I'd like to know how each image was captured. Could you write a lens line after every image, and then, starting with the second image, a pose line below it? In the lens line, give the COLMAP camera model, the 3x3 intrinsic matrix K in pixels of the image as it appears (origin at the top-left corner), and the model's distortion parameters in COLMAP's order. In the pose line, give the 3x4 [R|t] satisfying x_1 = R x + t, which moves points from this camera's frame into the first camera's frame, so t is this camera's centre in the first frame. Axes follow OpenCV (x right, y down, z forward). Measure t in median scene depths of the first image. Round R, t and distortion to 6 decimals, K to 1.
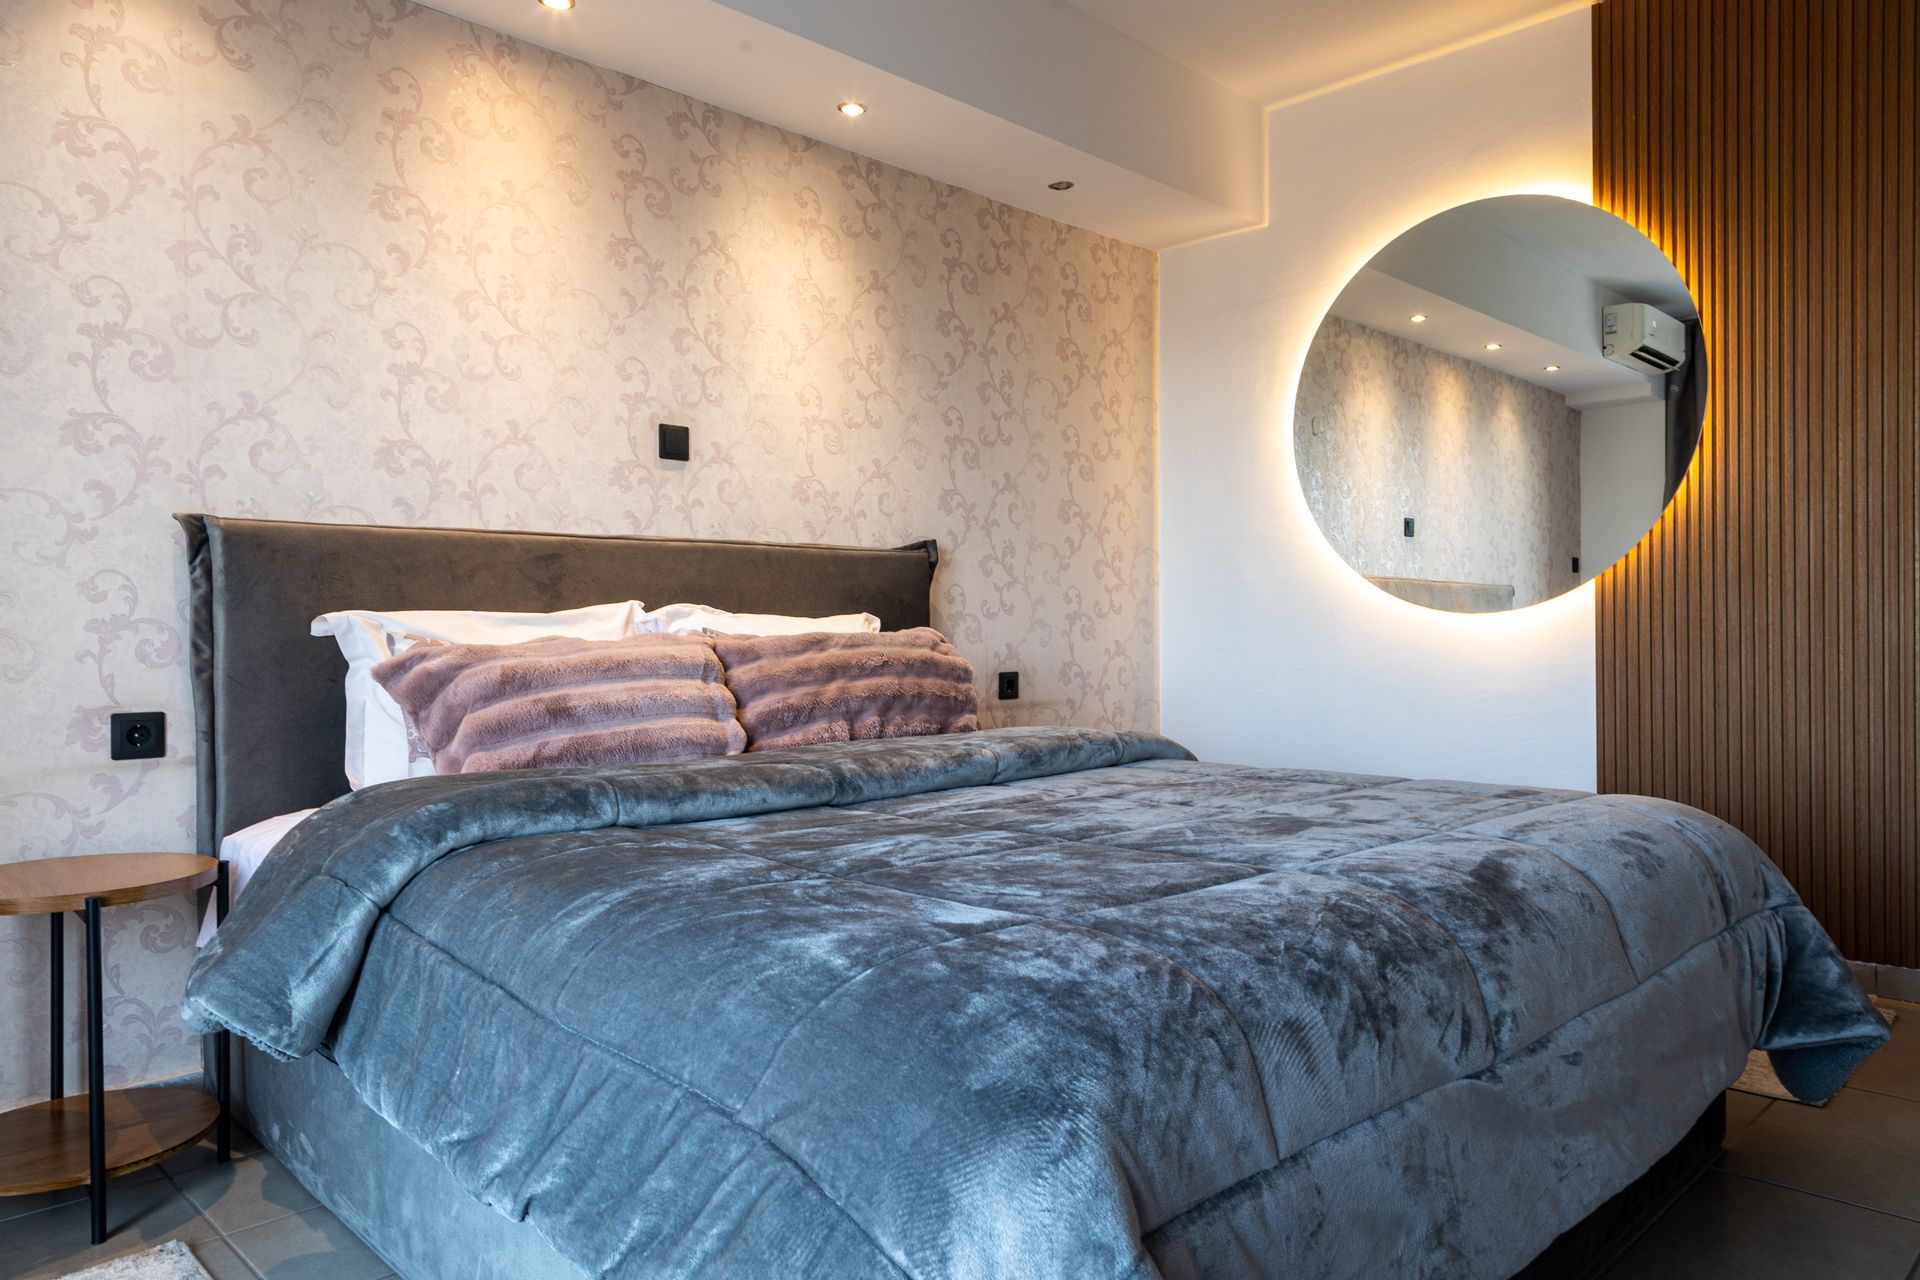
lens RADIAL K [[1207.5, 0, 957.8], [0, 1207.5, 641.0], [0, 0, 1]] dist [0.001592, -0.000259]
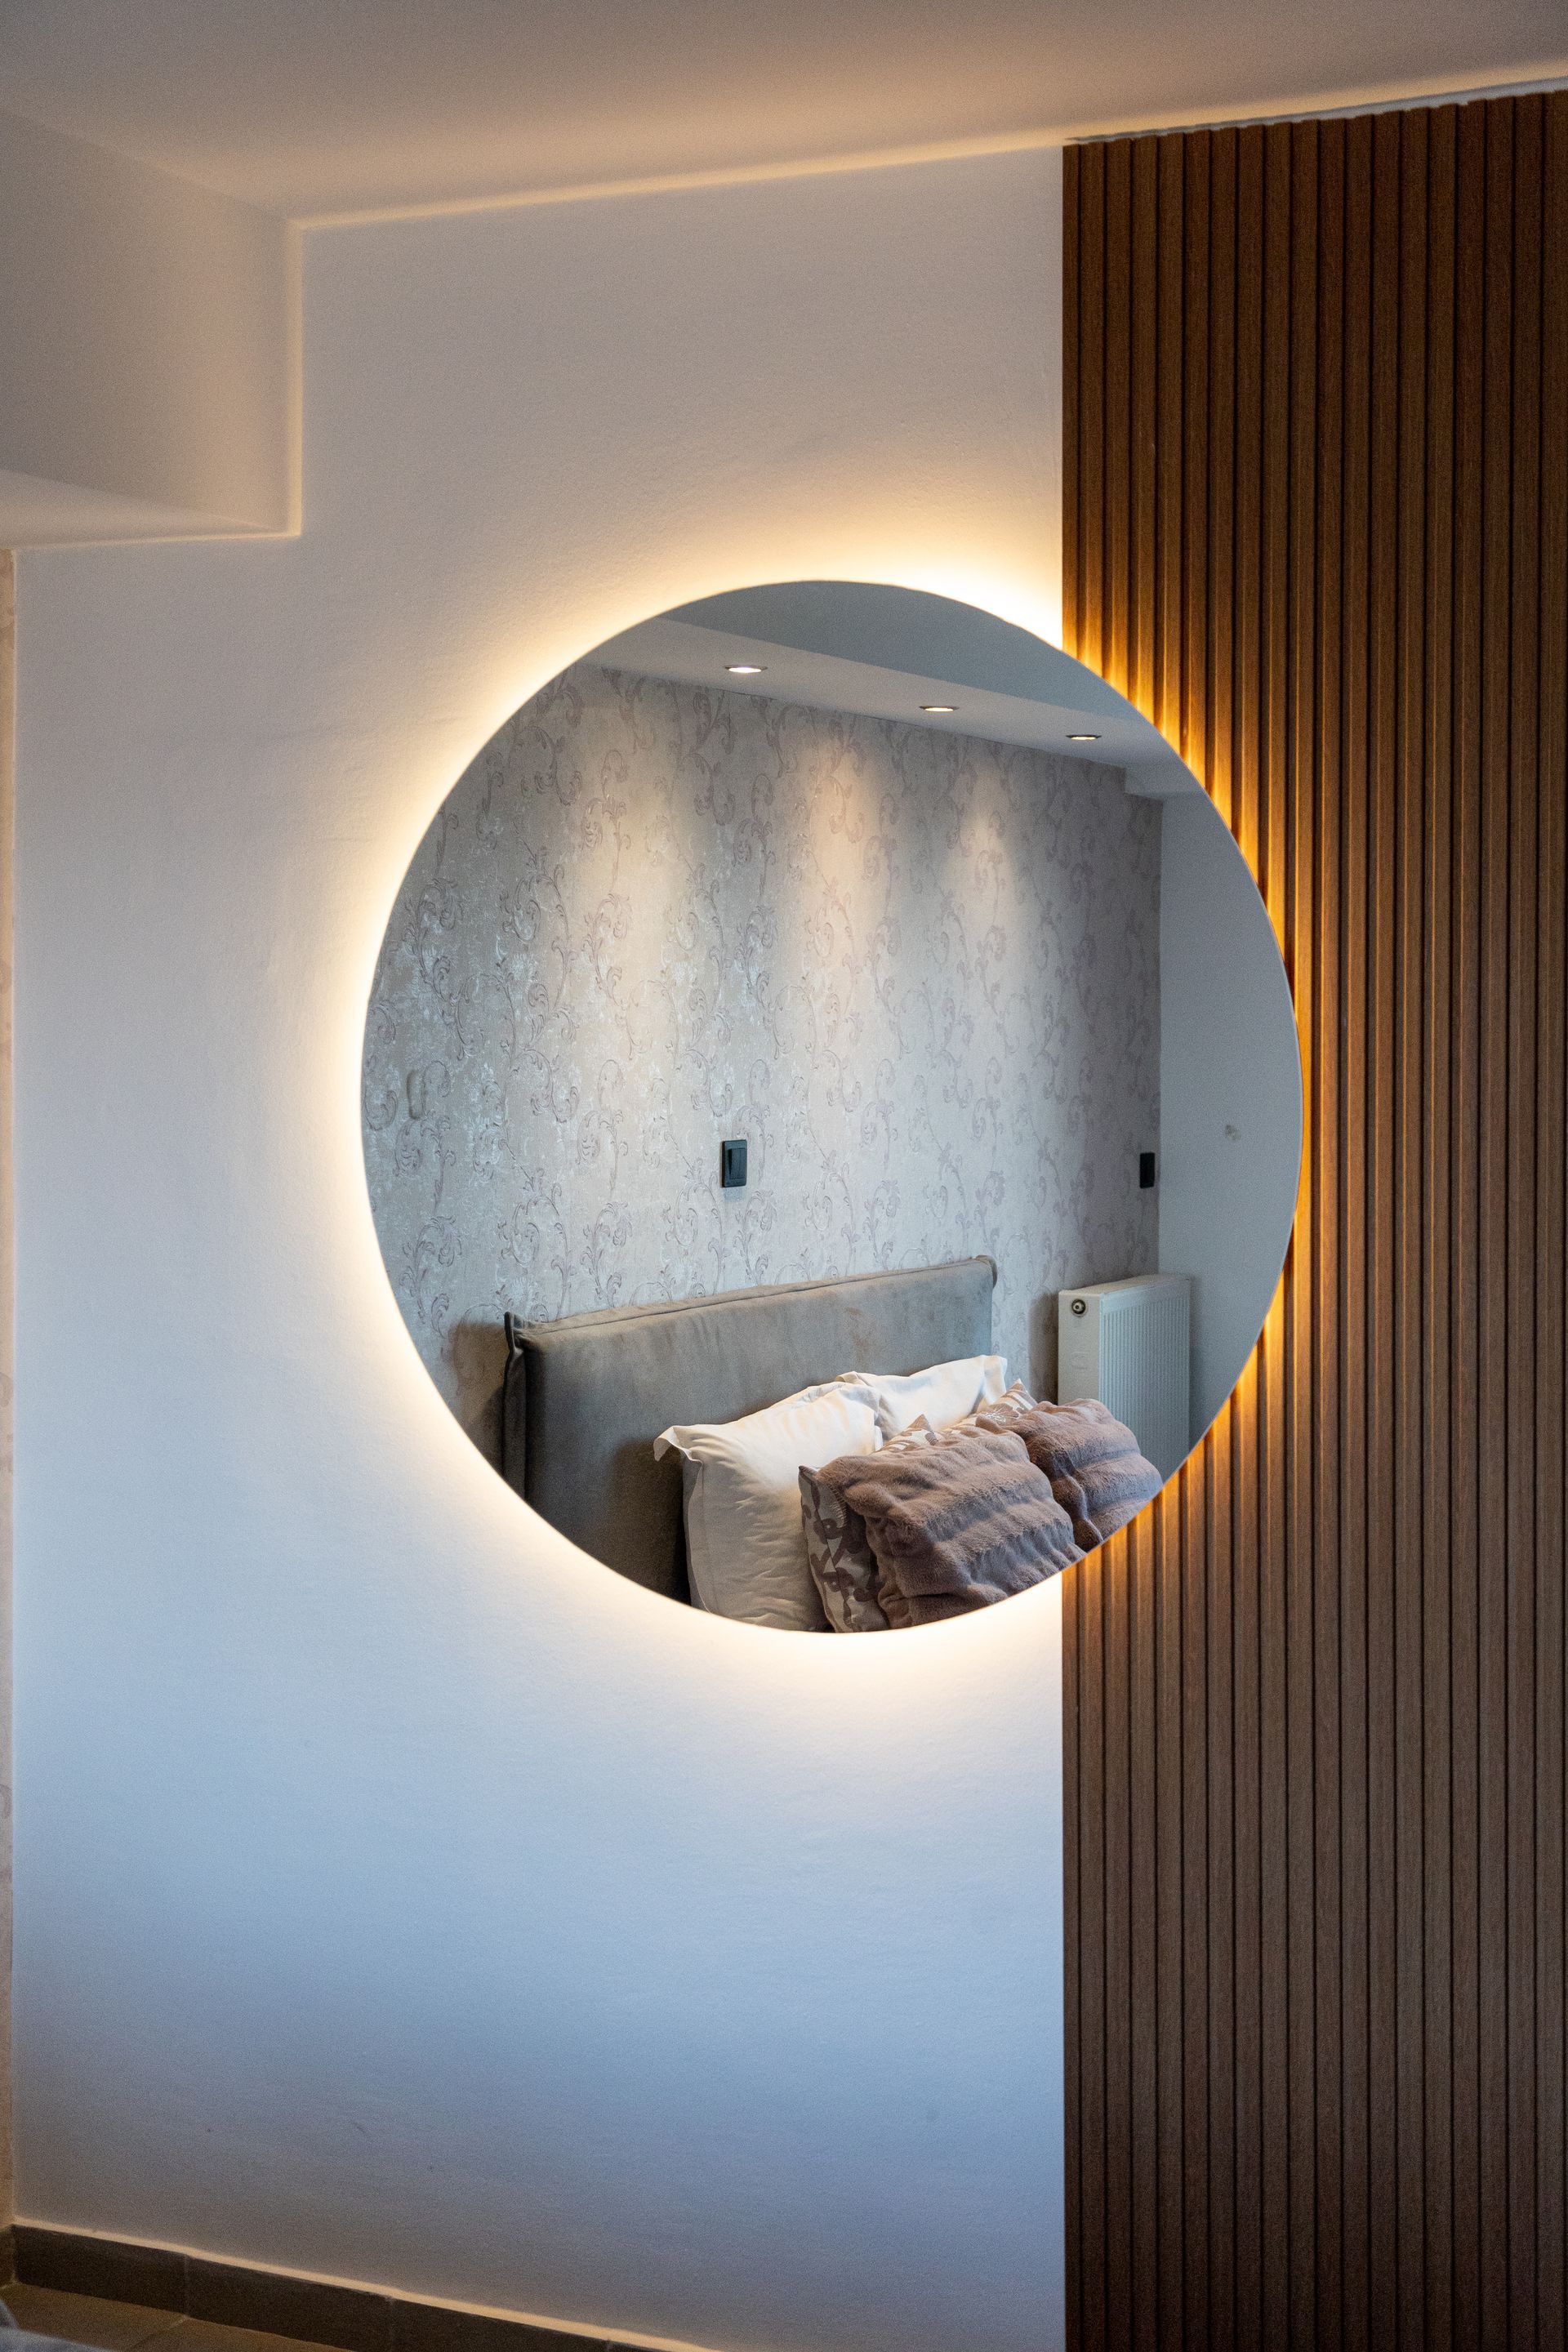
lens RADIAL K [[3169.0, 0, 786.8], [0, 3169.0, 1177.0], [0, 0, 1]] dist [0.033553, 0.000000]
pose [[0.942125, 0.009821, 0.335118, 0.091798], [-0.010040, 0.999949, -0.001079, -0.185188], [-0.335112, -0.002348, 0.942175, 0.043900]]
